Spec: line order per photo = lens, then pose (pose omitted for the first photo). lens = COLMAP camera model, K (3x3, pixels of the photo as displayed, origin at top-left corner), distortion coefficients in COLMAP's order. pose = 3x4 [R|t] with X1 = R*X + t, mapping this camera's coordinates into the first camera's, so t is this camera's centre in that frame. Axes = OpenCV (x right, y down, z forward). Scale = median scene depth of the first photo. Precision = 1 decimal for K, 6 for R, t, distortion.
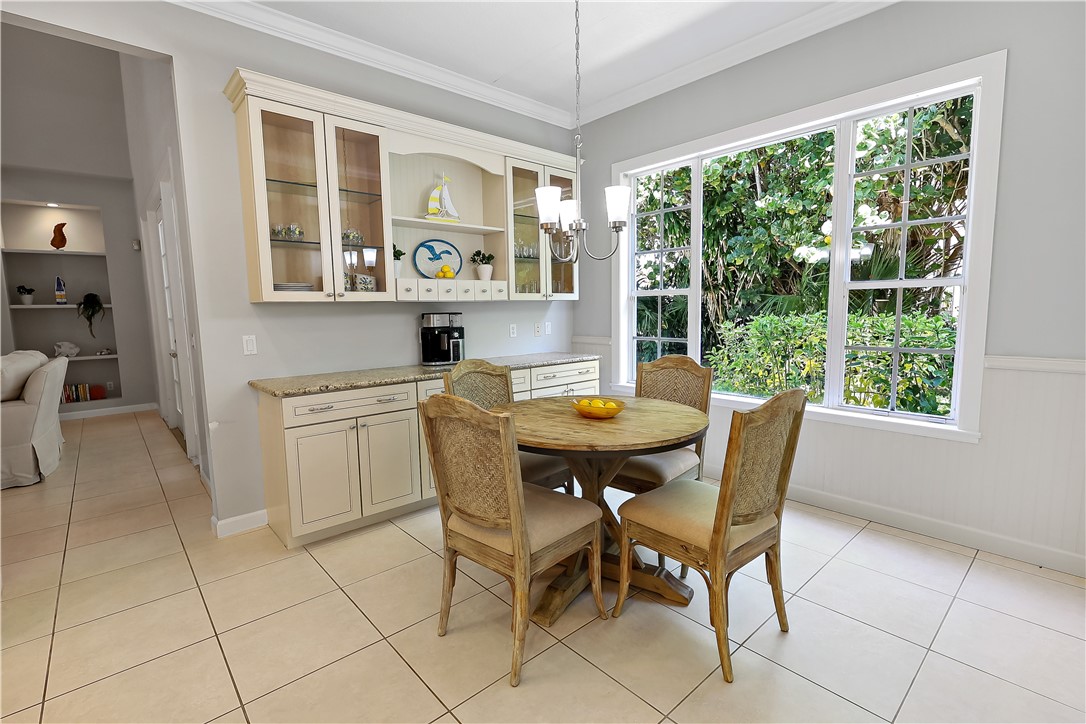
lens RADIAL K [[498.2, 0, 563.3], [0, 498.2, 359.2], [0, 0, 1]] dist [-0.000826, -0.000489]
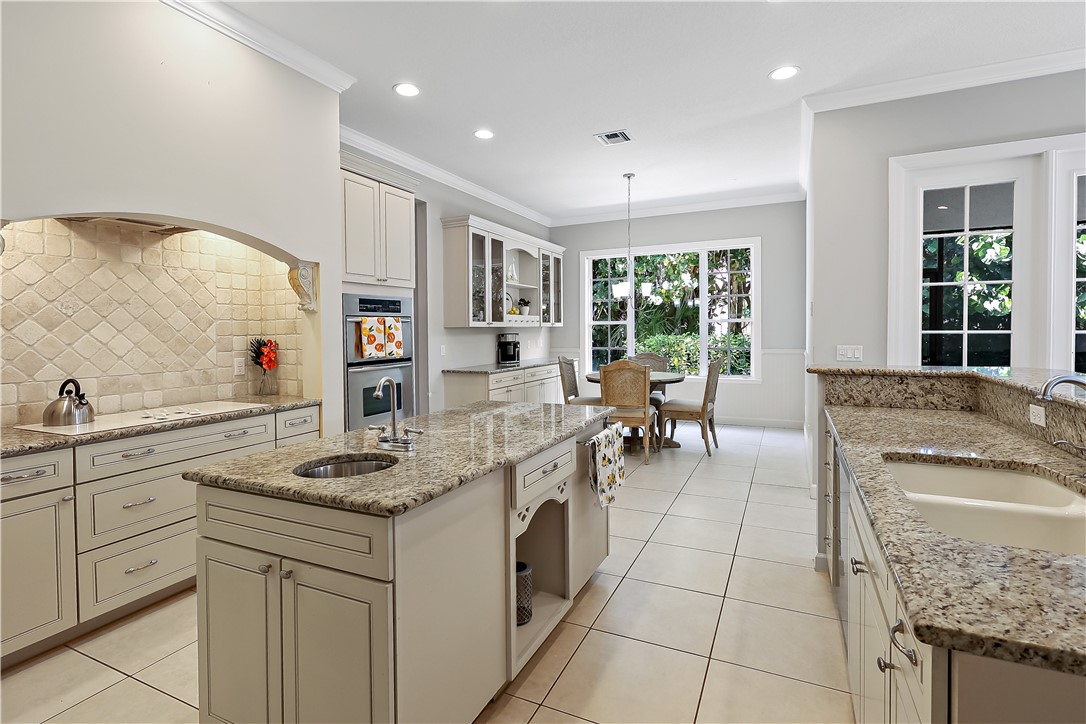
lens RADIAL K [[509.5, 0, 544.2], [0, 509.5, 338.8], [0, 0, 1]] dist [0.001583, 0.000510]
pose [[0.932031, -0.002549, 0.362369, -0.783095], [0.036917, 0.995440, -0.087952, 0.087456], [-0.360492, 0.095351, 0.927876, -0.707584]]
